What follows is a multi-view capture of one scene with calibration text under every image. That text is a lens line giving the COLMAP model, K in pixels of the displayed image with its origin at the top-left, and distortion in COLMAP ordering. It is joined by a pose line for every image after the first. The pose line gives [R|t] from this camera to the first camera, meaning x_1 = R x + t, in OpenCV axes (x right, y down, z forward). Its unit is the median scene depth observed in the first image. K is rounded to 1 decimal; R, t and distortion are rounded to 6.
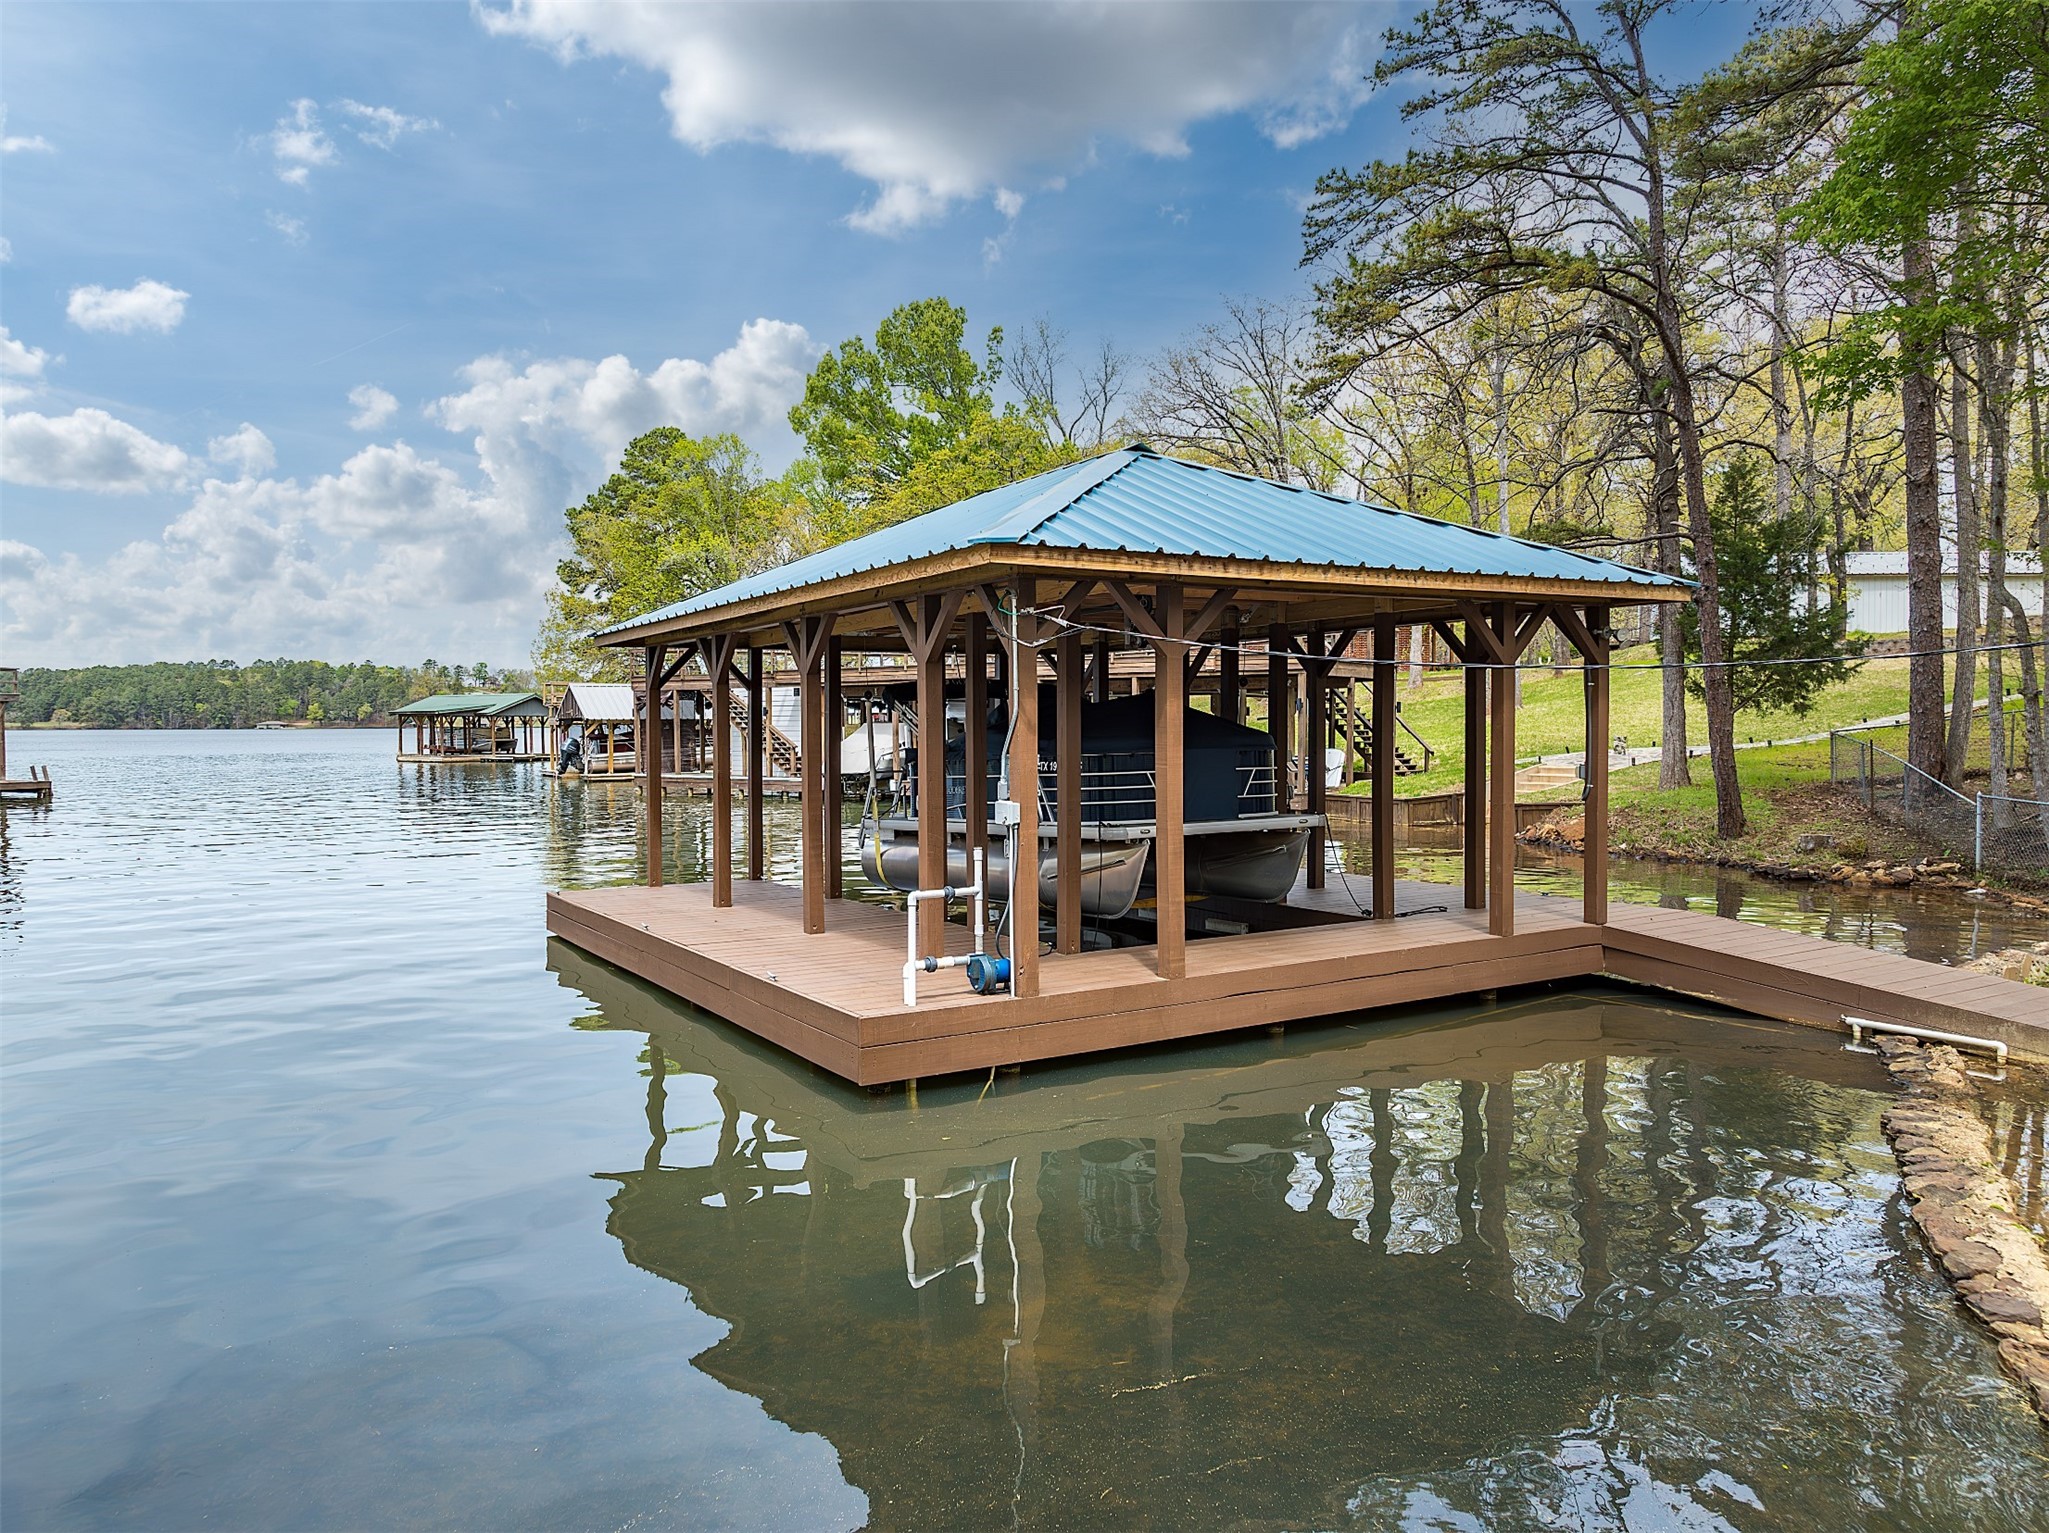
lens RADIAL K [[1469.1, 0, 1022.7], [0, 1469.1, 699.3], [0, 0, 1]] dist [-0.047151, 0.004917]
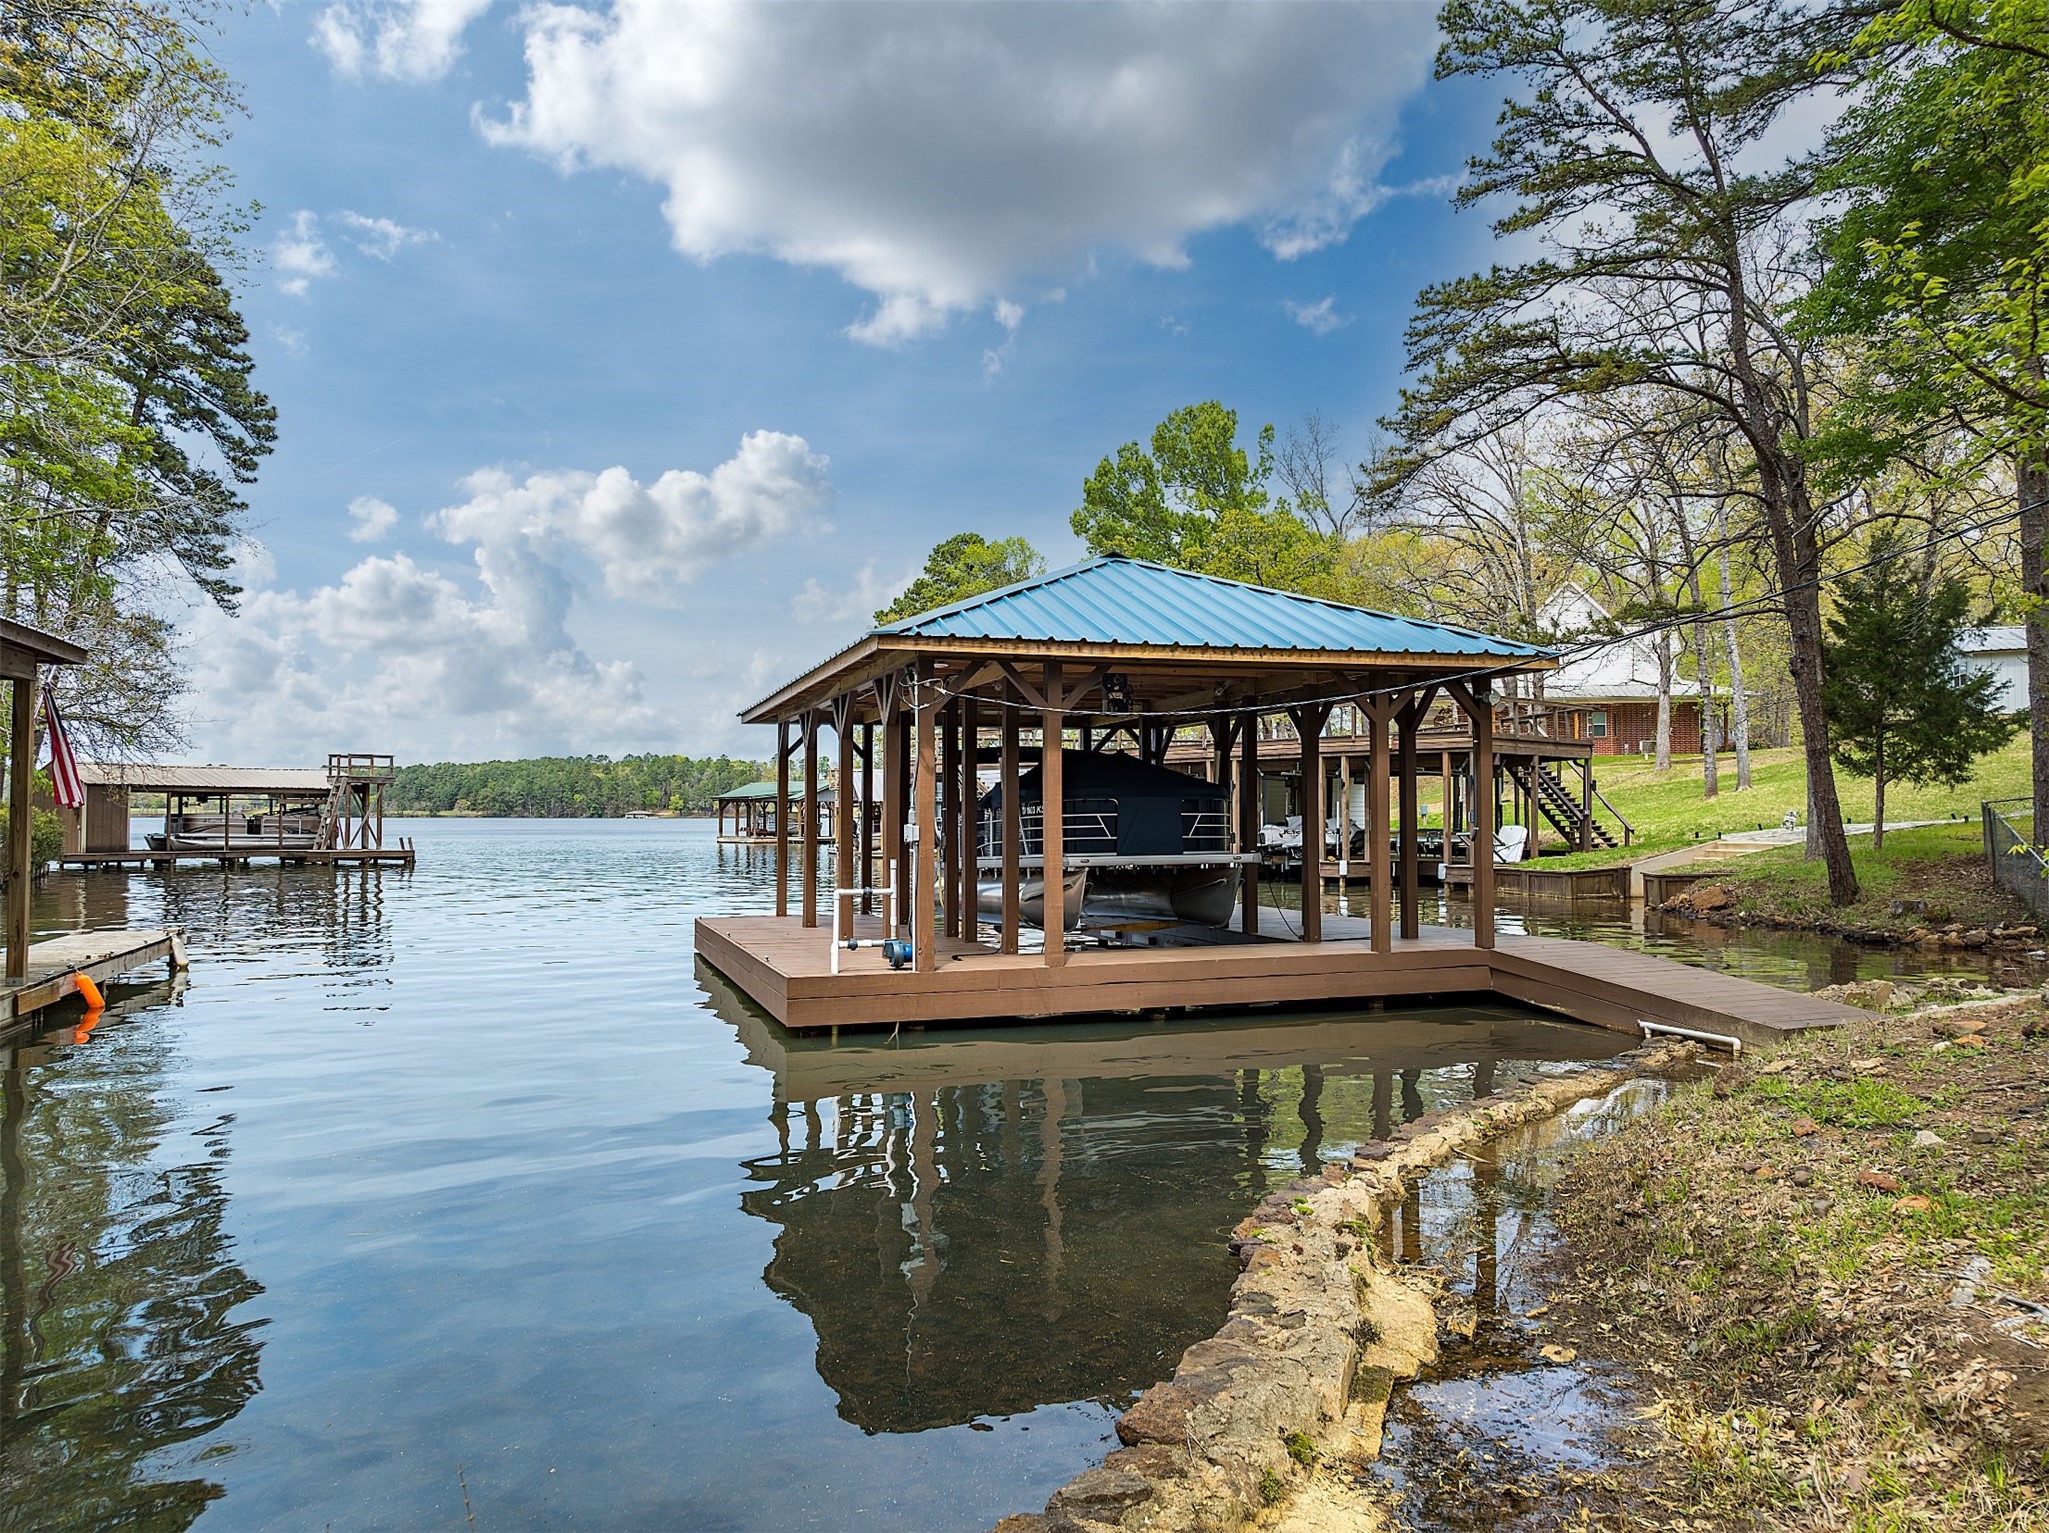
lens RADIAL K [[1469.1, 0, 1022.7], [0, 1469.1, 699.3], [0, 0, 1]] dist [-0.047151, 0.004917]
pose [[0.974422, -0.013889, -0.224296, 0.163567], [-0.000383, 0.997984, -0.063461, 0.016661], [0.224725, 0.061924, 0.972453, -0.124097]]
